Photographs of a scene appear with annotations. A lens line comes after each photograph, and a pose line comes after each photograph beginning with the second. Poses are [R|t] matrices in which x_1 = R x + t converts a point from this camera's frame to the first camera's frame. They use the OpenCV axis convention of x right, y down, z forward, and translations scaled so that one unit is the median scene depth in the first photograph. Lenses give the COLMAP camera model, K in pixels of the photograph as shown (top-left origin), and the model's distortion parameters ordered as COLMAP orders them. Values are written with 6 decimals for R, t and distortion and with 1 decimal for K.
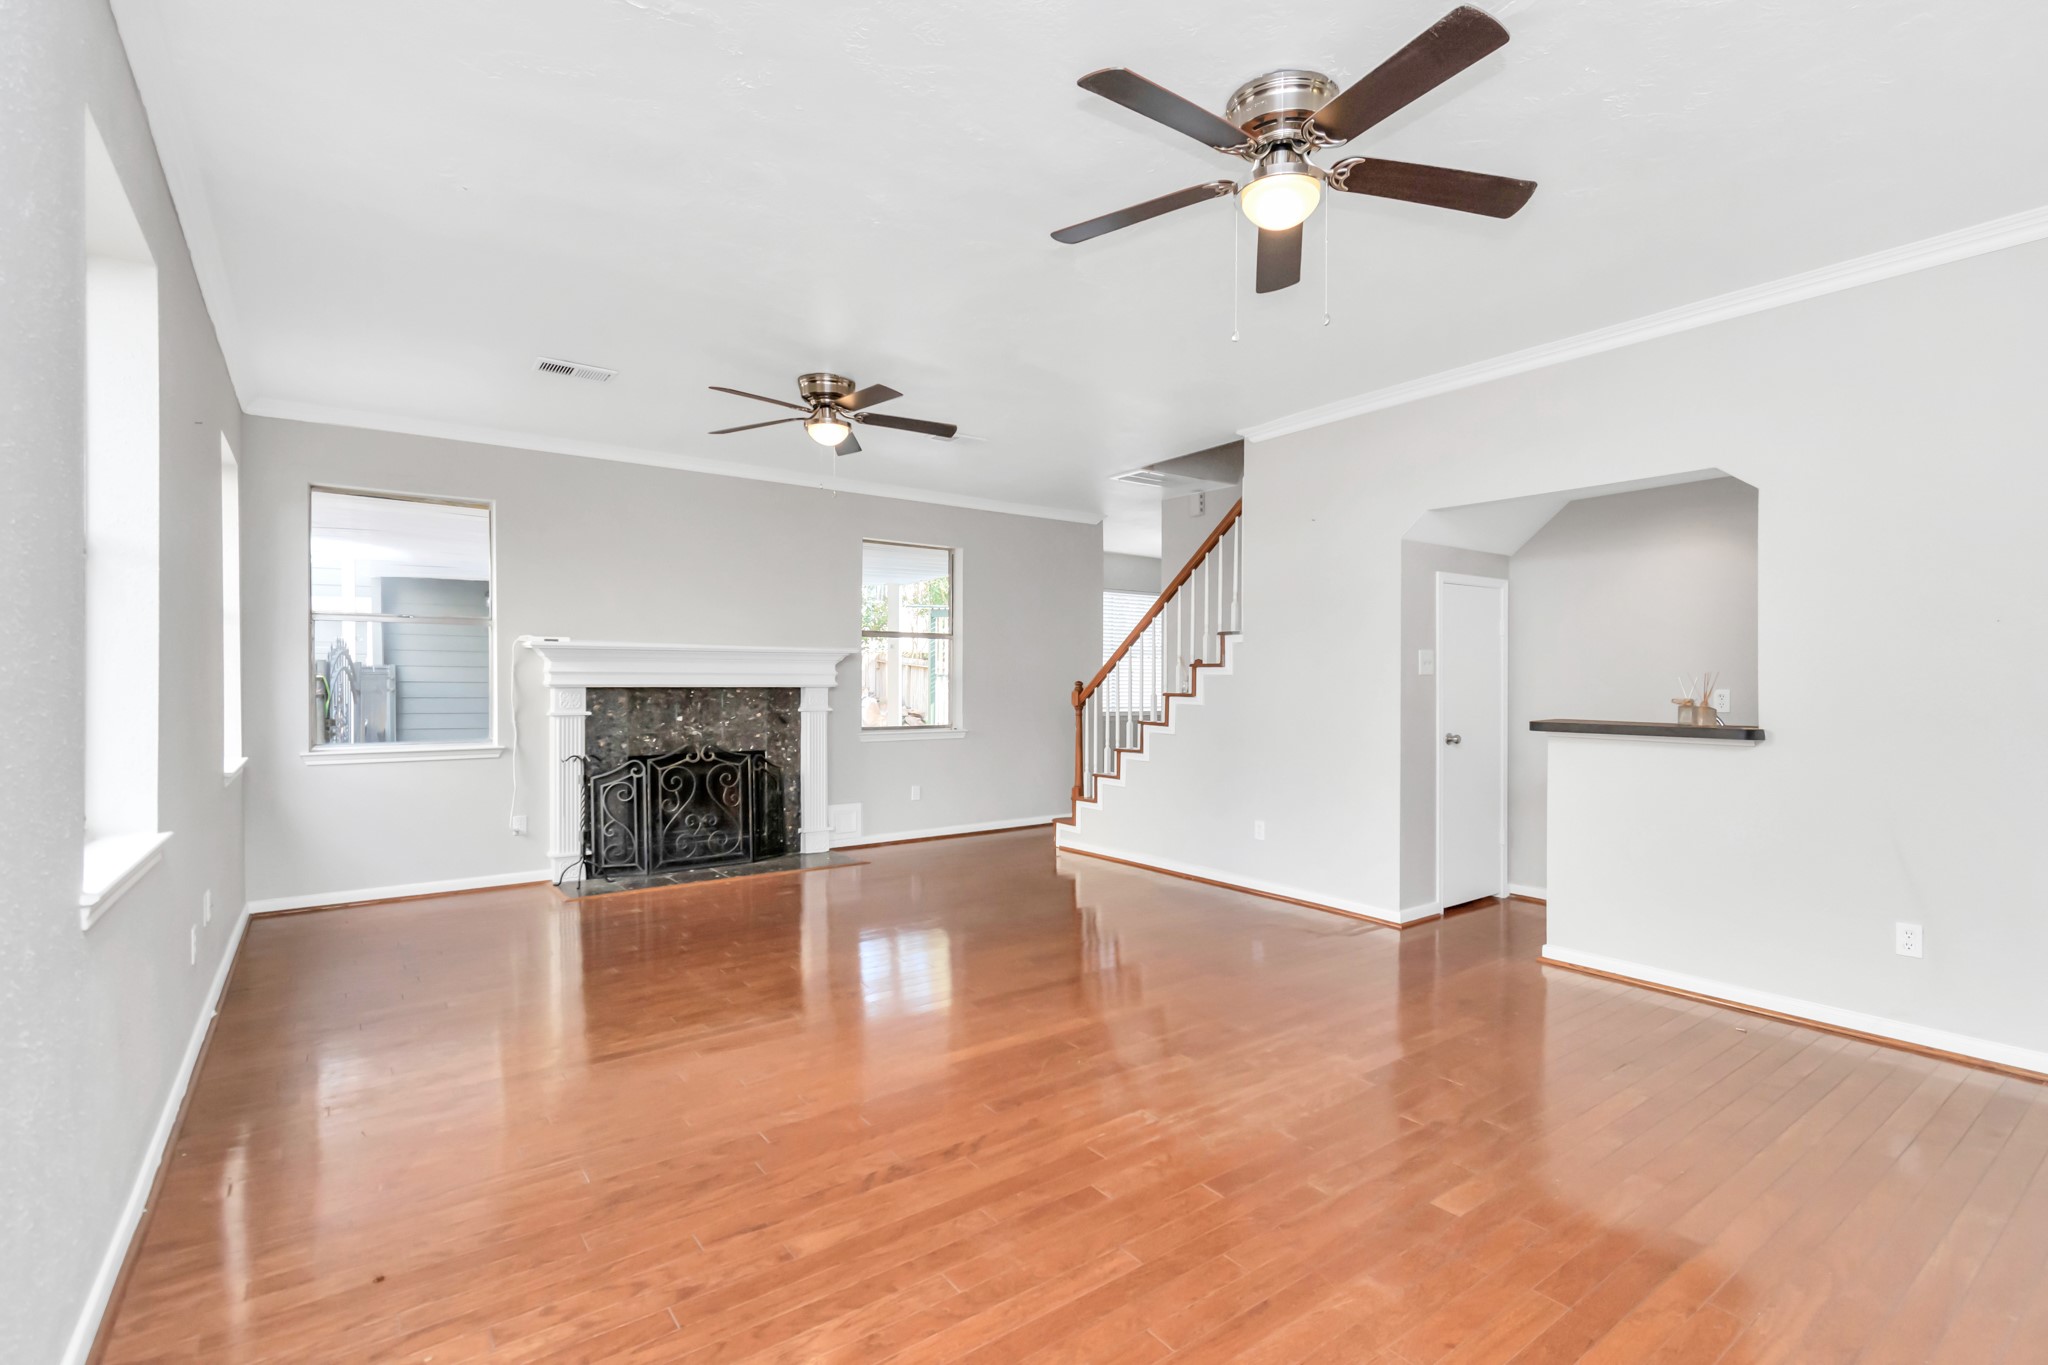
lens RADIAL K [[938.4, 0, 1038.3], [0, 938.4, 686.4], [0, 0, 1]] dist [-0.000321, -0.001424]
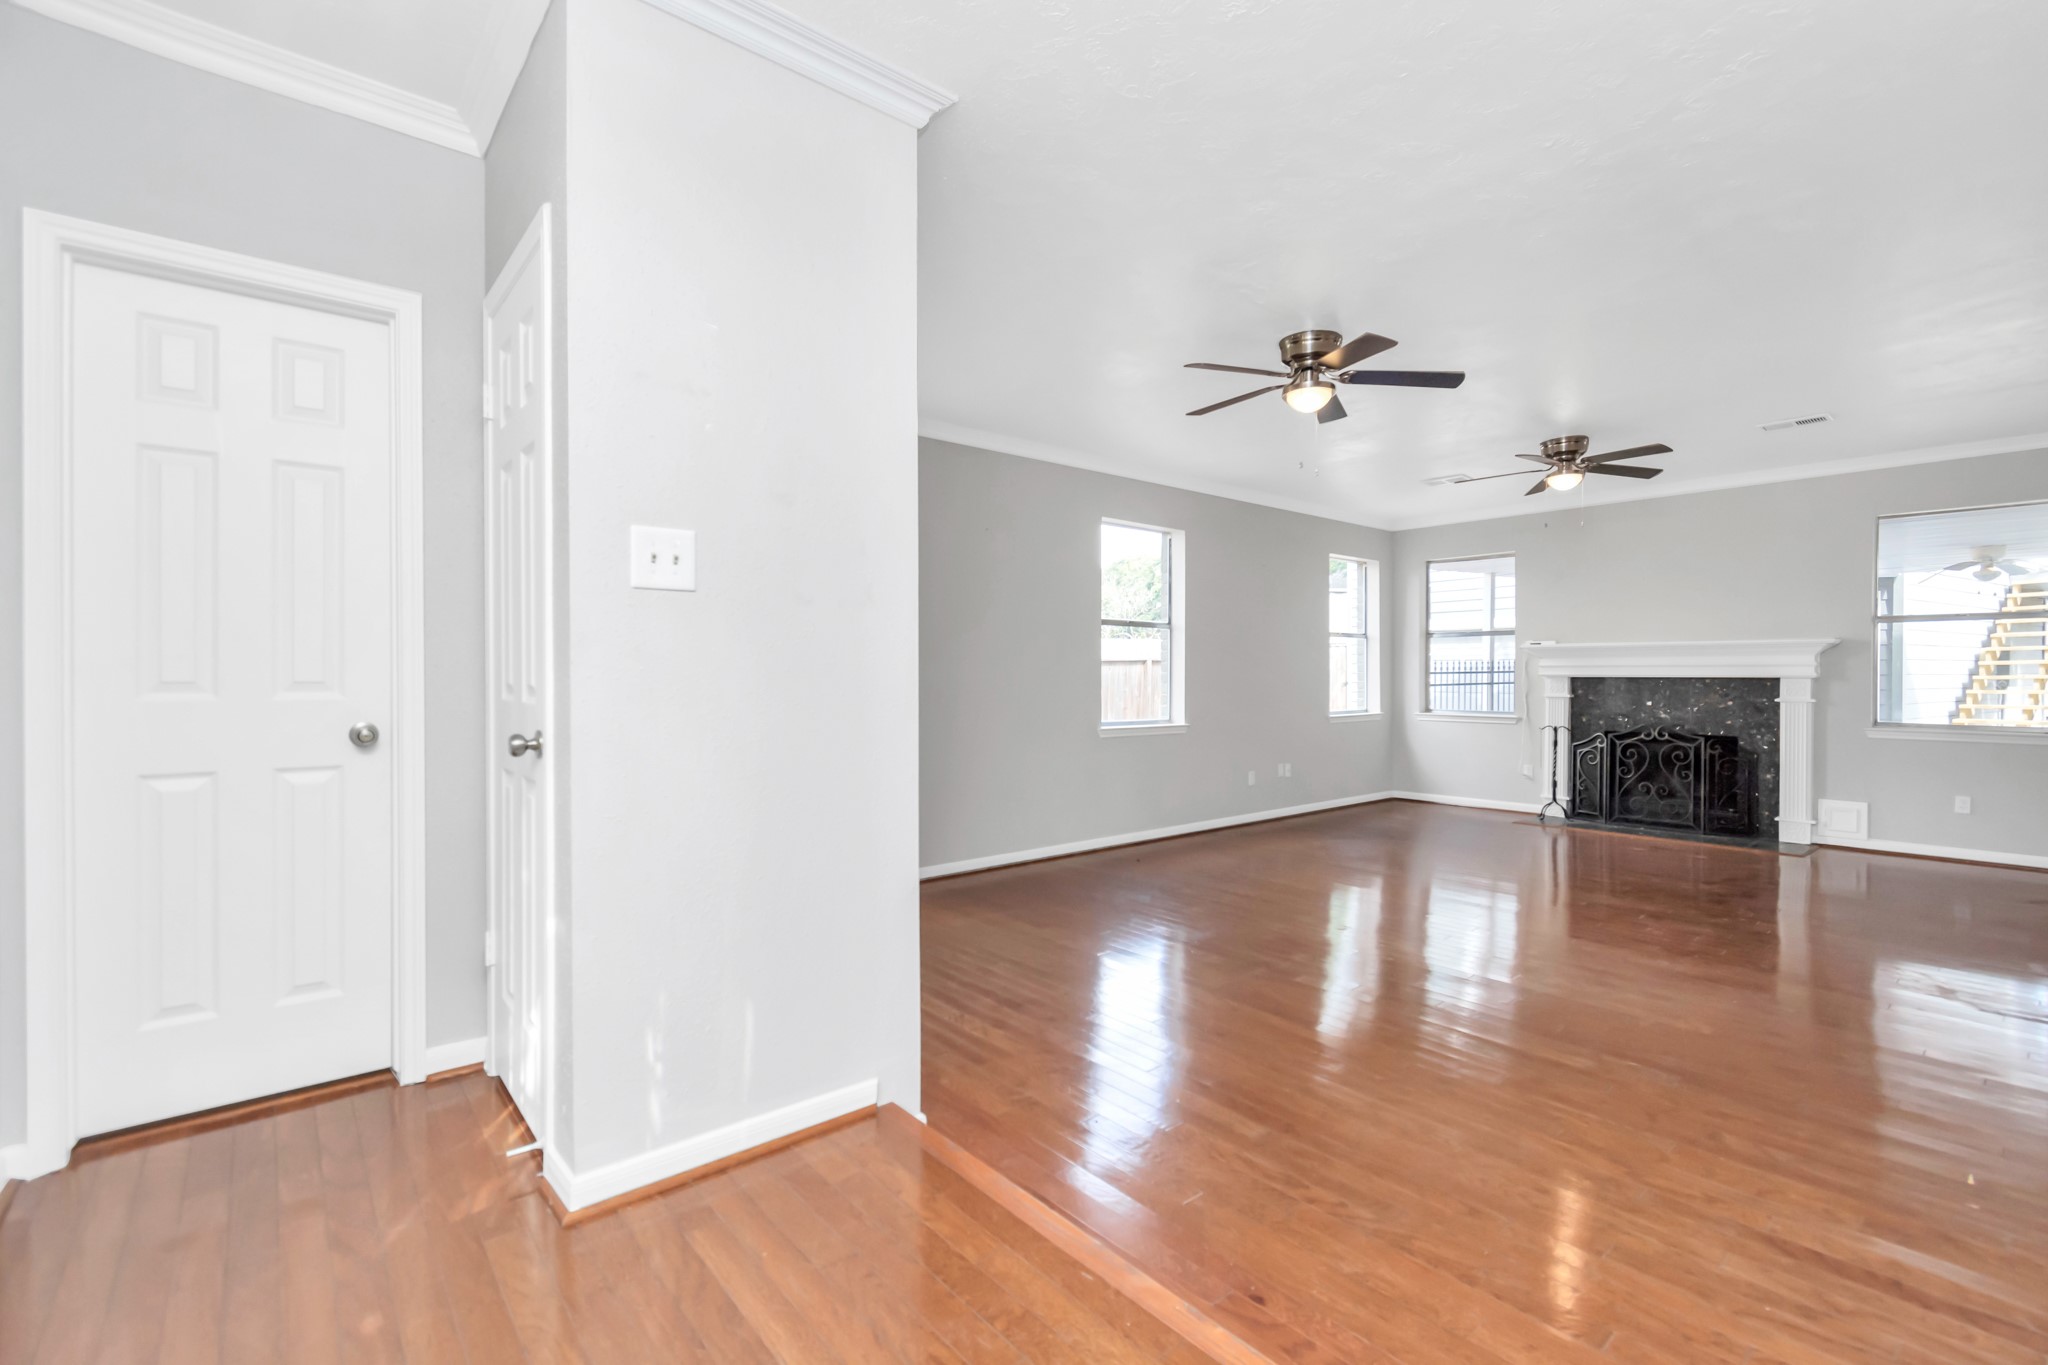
lens RADIAL K [[890.9, 0, 1038.7], [0, 890.9, 682.1], [0, 0, 1]] dist [0.000538, -0.001134]
pose [[0.064063, 0.008583, -0.997909, 0.707939], [-0.004173, 0.999957, 0.008333, 0.000760], [0.997937, 0.003630, 0.064096, 0.142429]]
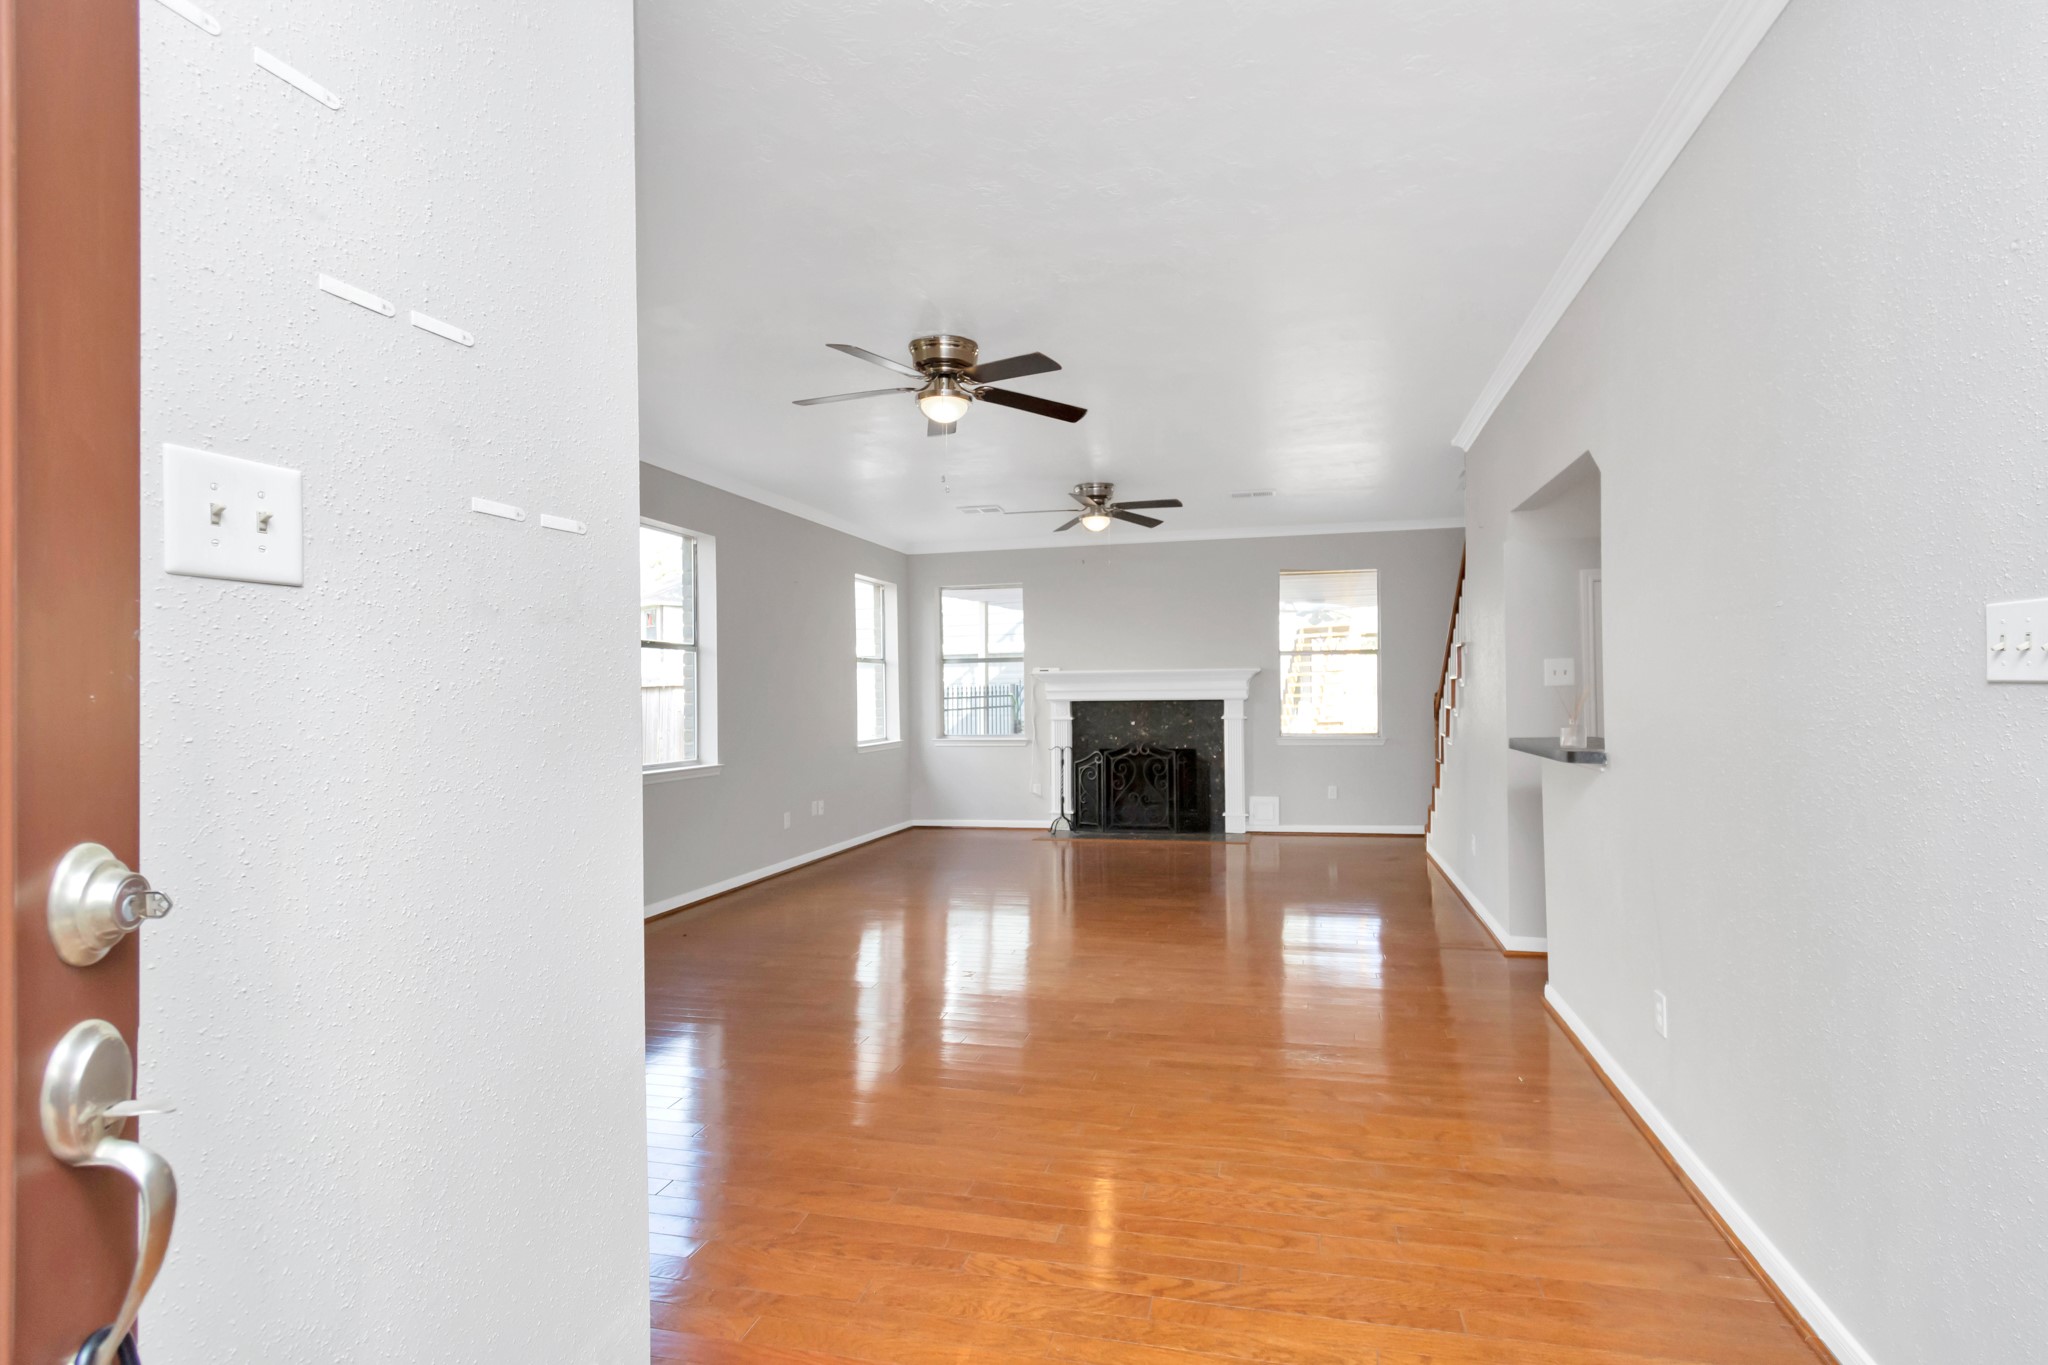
lens RADIAL K [[938.4, 0, 1073.0], [0, 938.4, 697.3], [0, 0, 1]] dist [-0.000321, -0.001424]
pose [[0.647735, -0.005969, -0.761842, 0.610279], [0.010732, 0.999942, 0.001290, -0.006384], [0.761790, -0.009012, 0.647761, 0.039240]]
